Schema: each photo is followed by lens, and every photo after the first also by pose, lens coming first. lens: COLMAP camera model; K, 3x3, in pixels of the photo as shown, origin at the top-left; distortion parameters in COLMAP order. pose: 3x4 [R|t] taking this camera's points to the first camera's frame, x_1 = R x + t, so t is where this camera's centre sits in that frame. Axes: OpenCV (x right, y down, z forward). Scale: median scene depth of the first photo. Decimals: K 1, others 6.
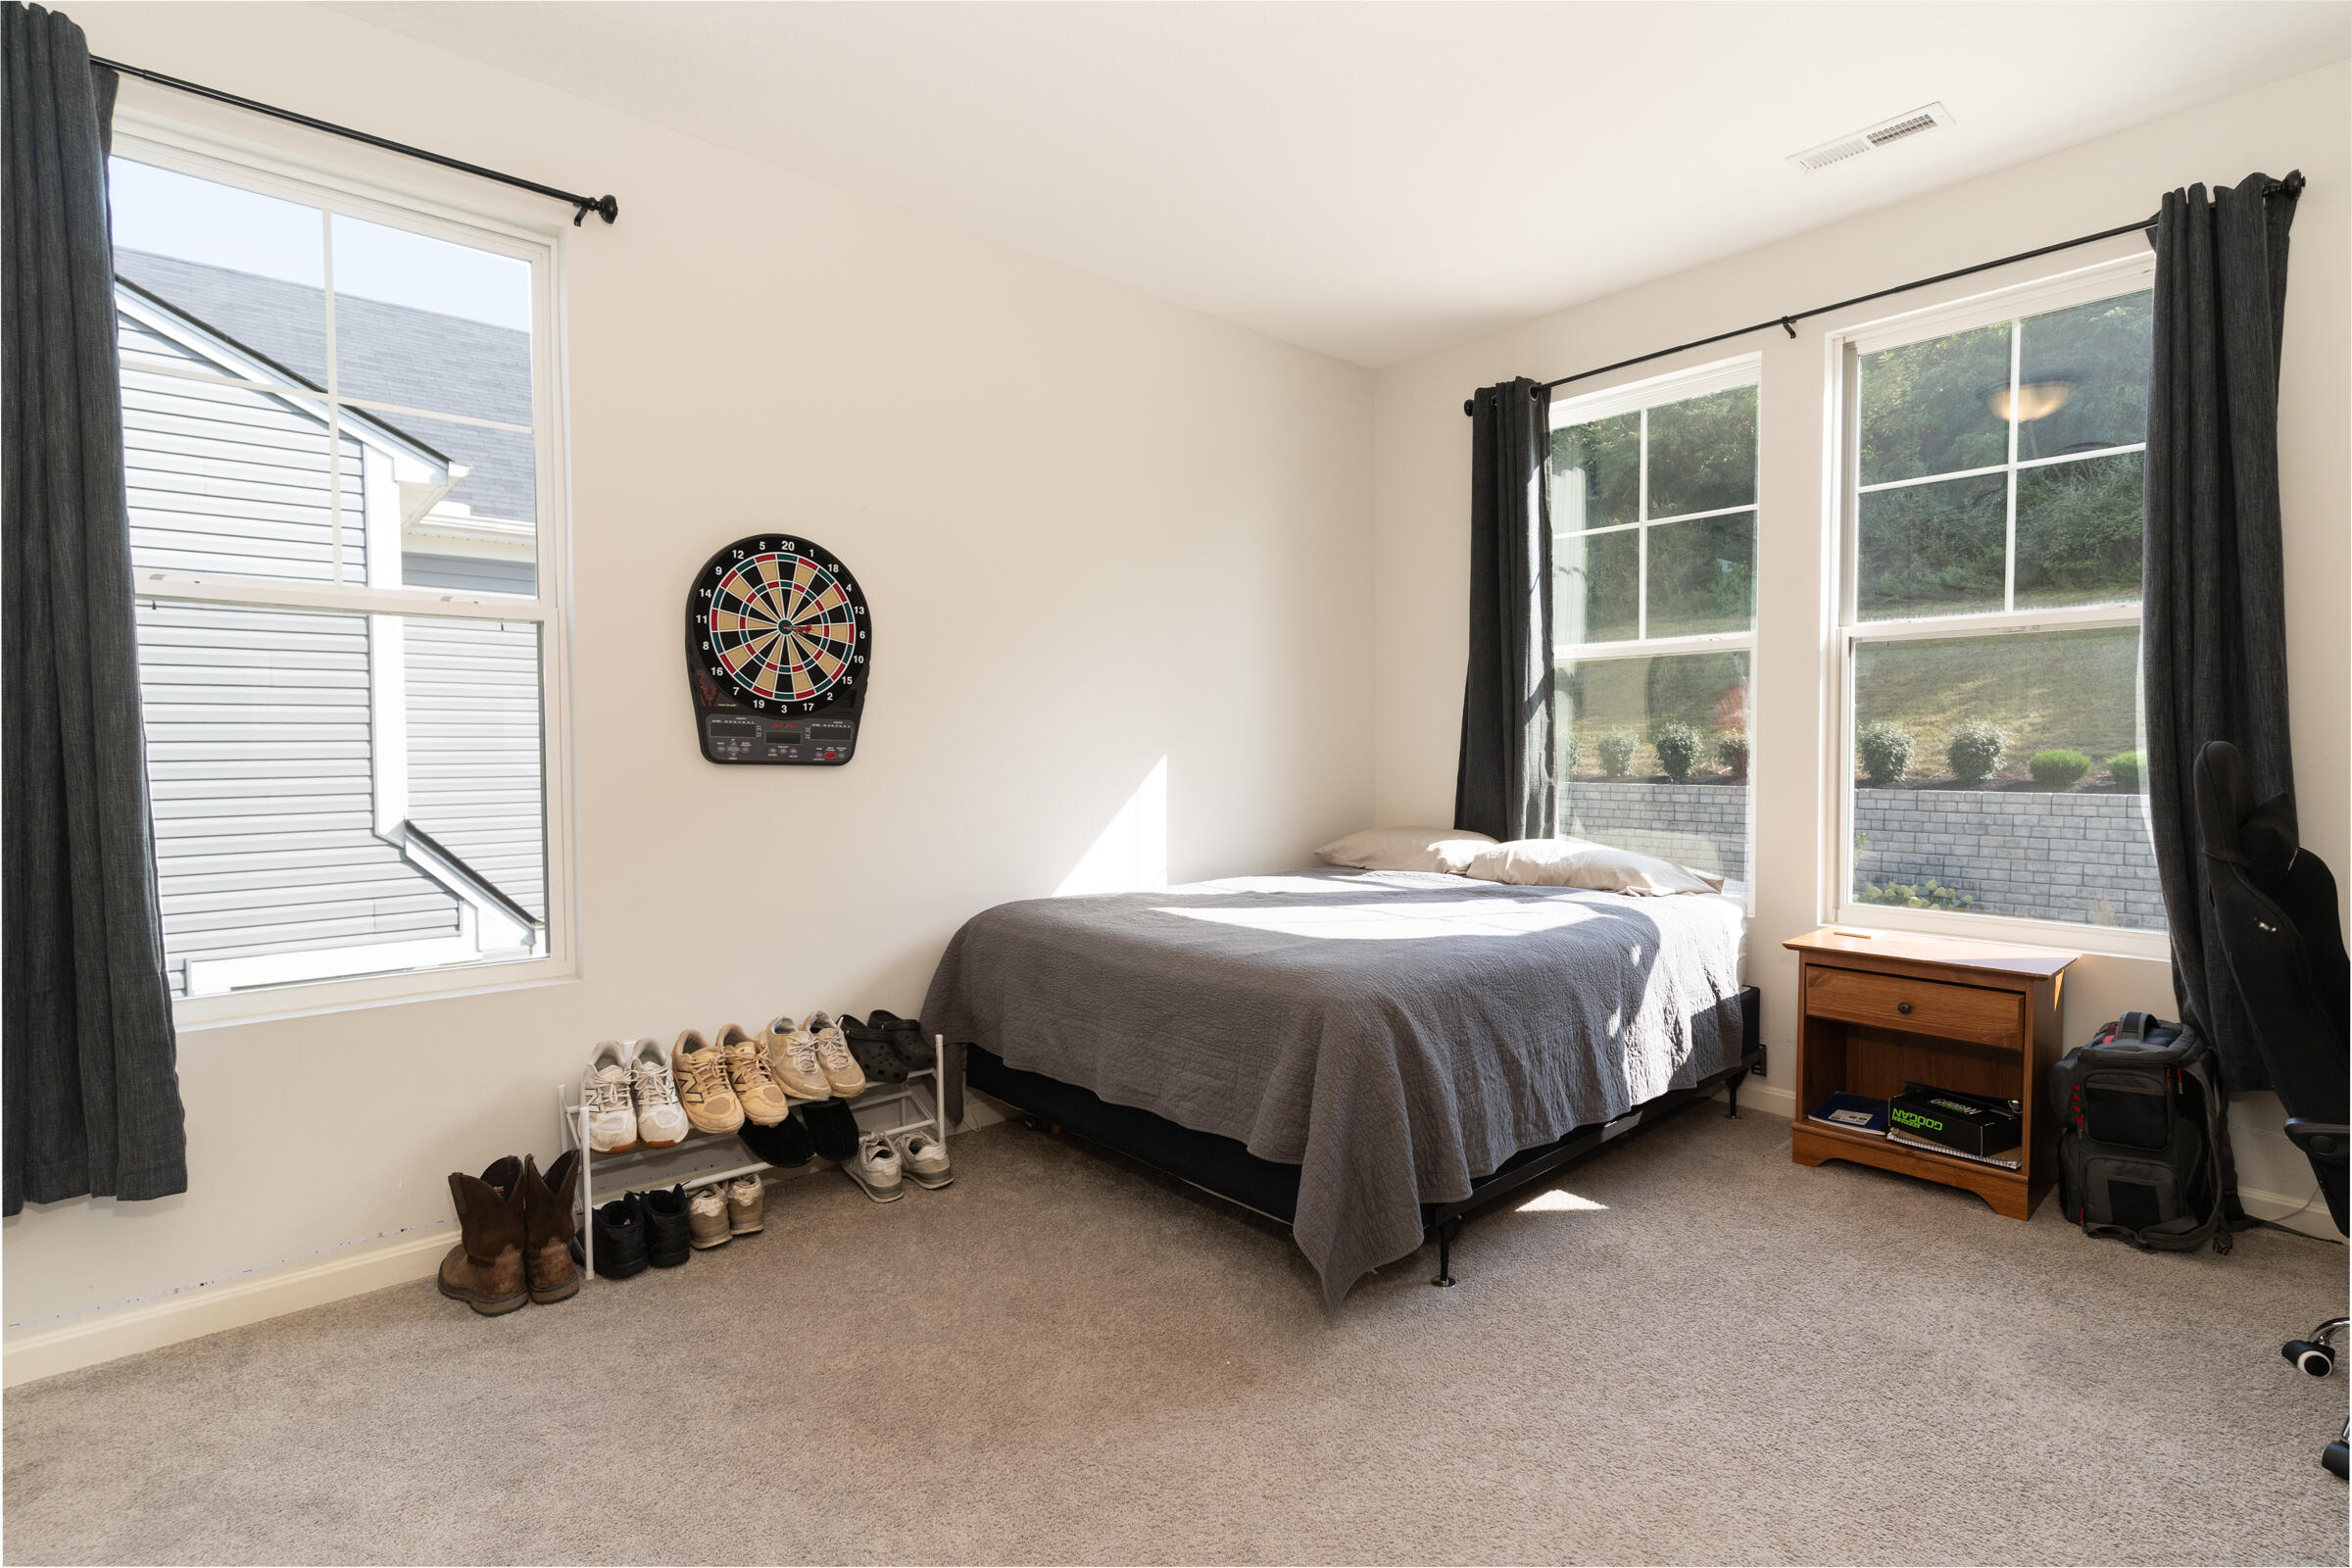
lens RADIAL K [[1116.8, 0, 1181.0], [0, 1116.8, 780.0], [0, 0, 1]] dist [0.004490, -0.000453]
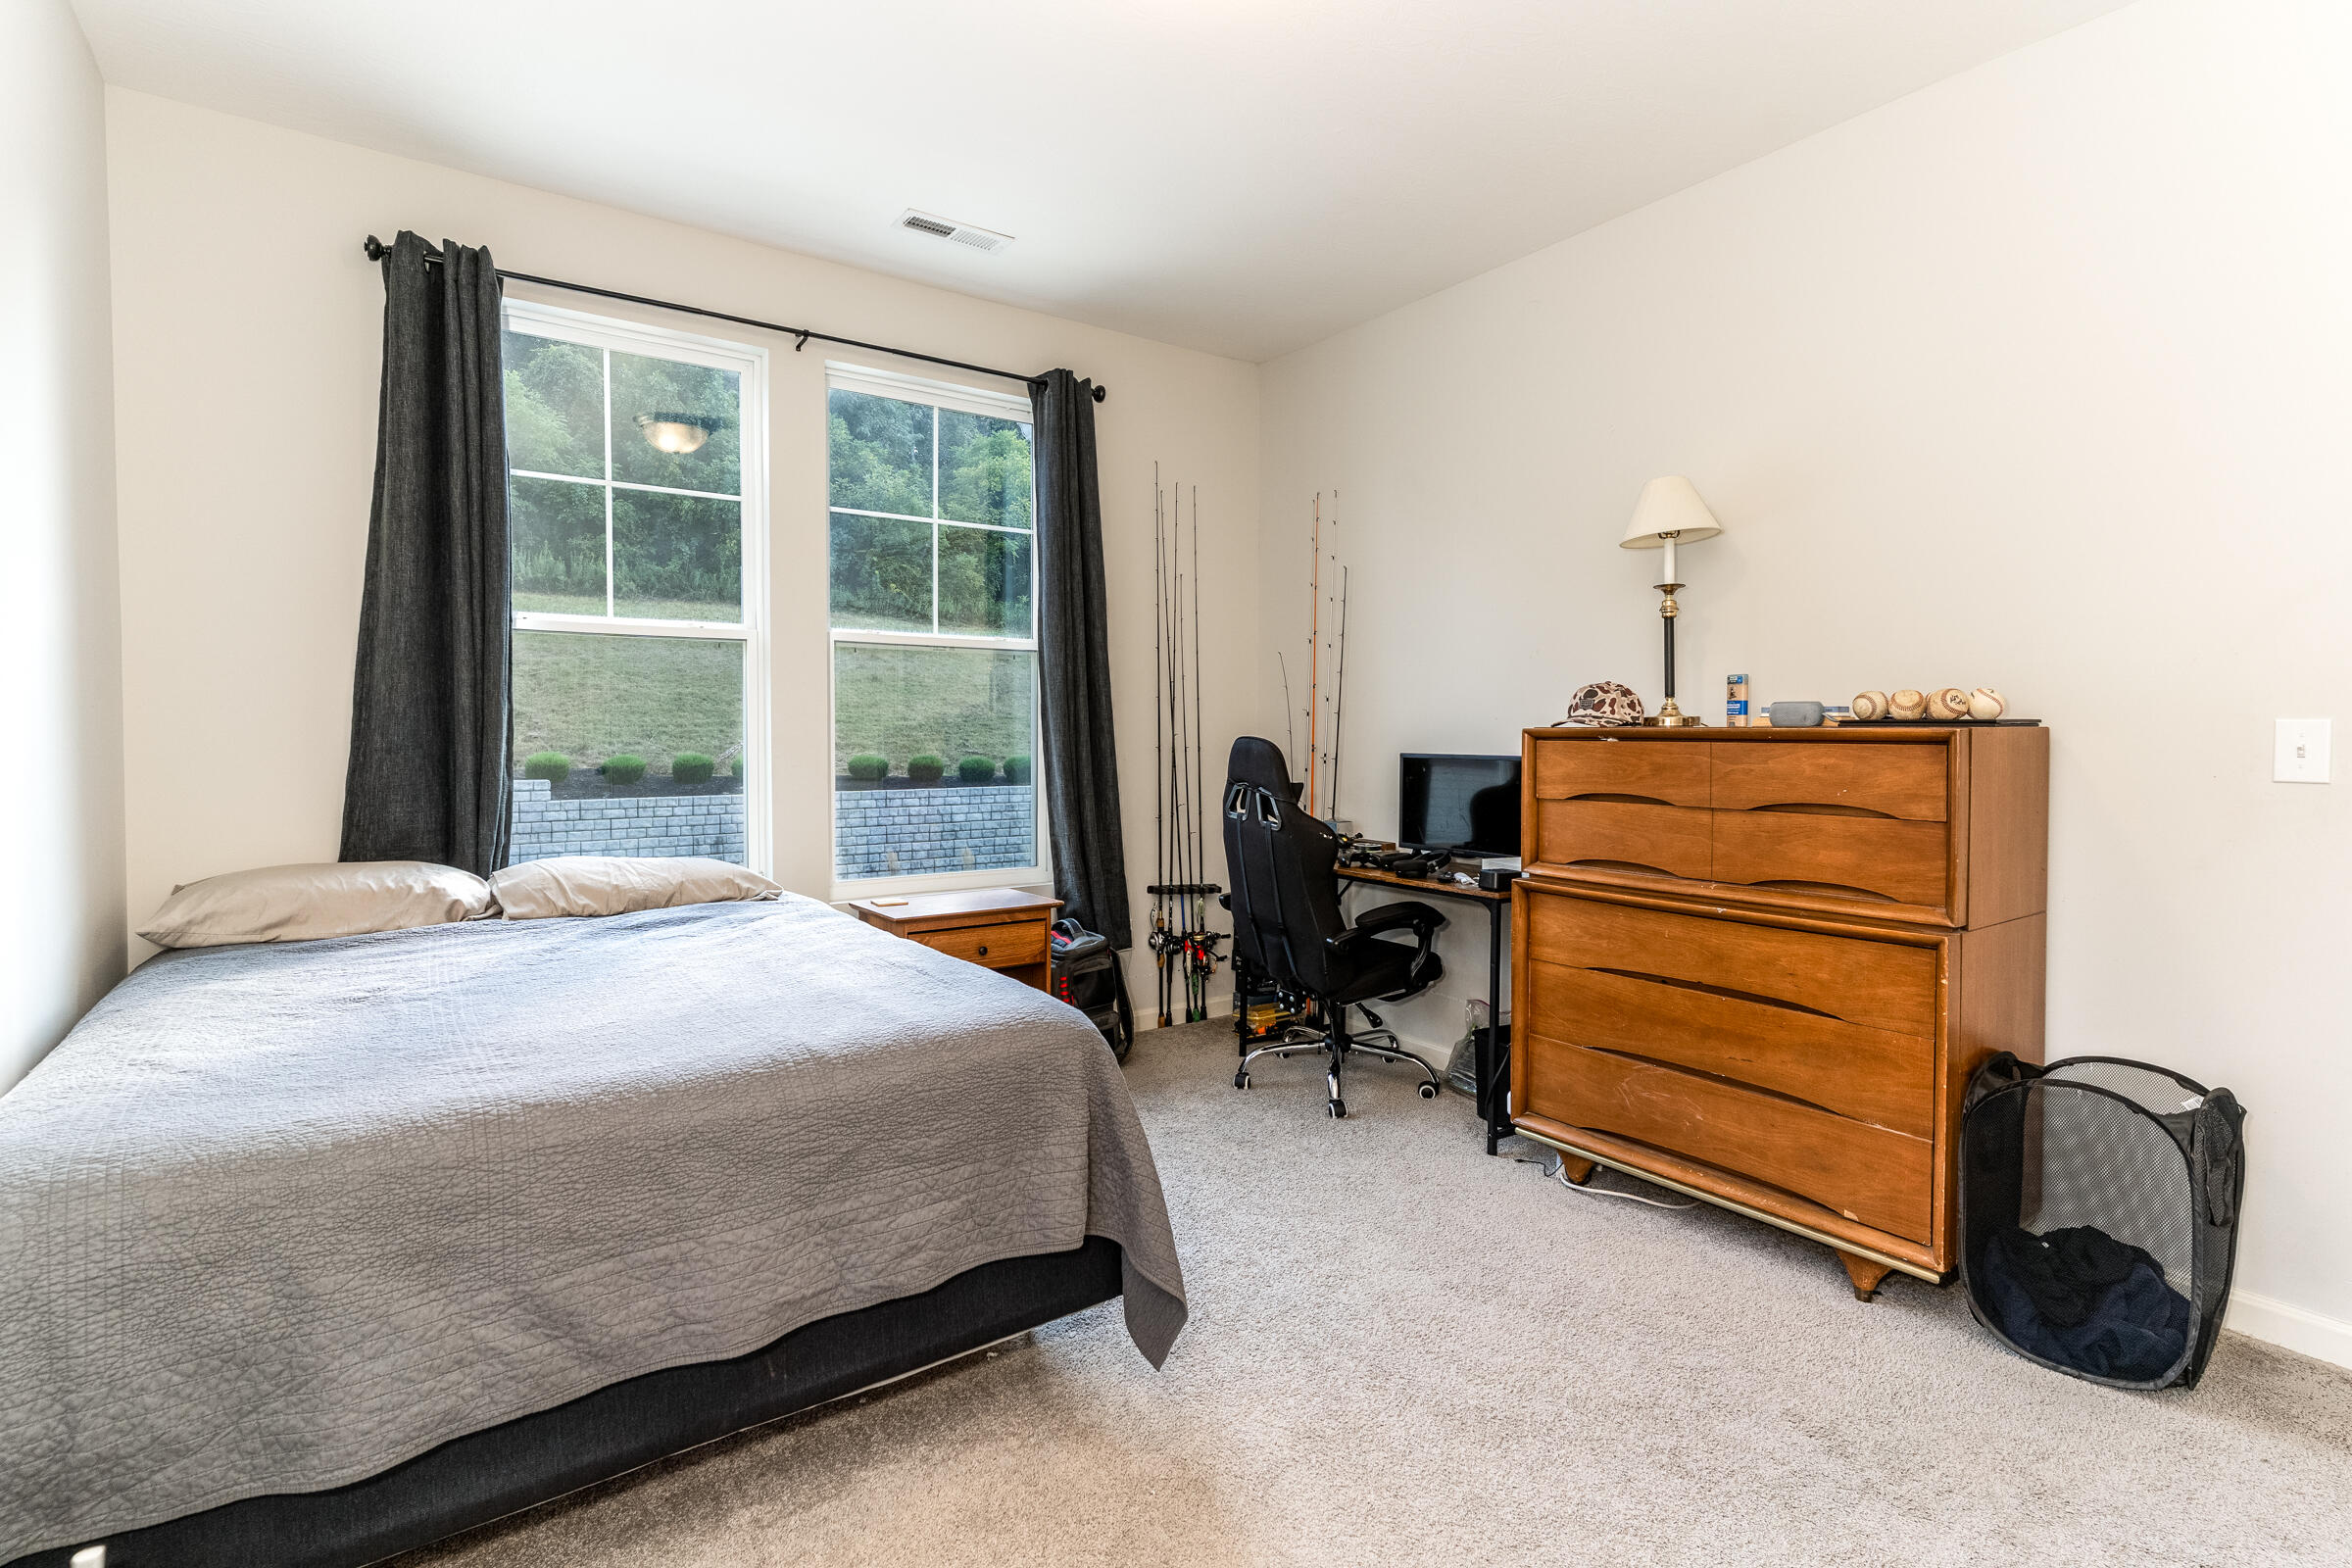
lens RADIAL K [[1124.3, 0, 1169.7], [0, 1124.3, 759.0], [0, 0, 1]] dist [0.000081, -0.000074]
pose [[0.127011, -0.021769, 0.991662, -0.468344], [0.030797, 0.999364, 0.017993, -0.018841], [-0.991423, 0.028255, 0.127600, 0.531296]]
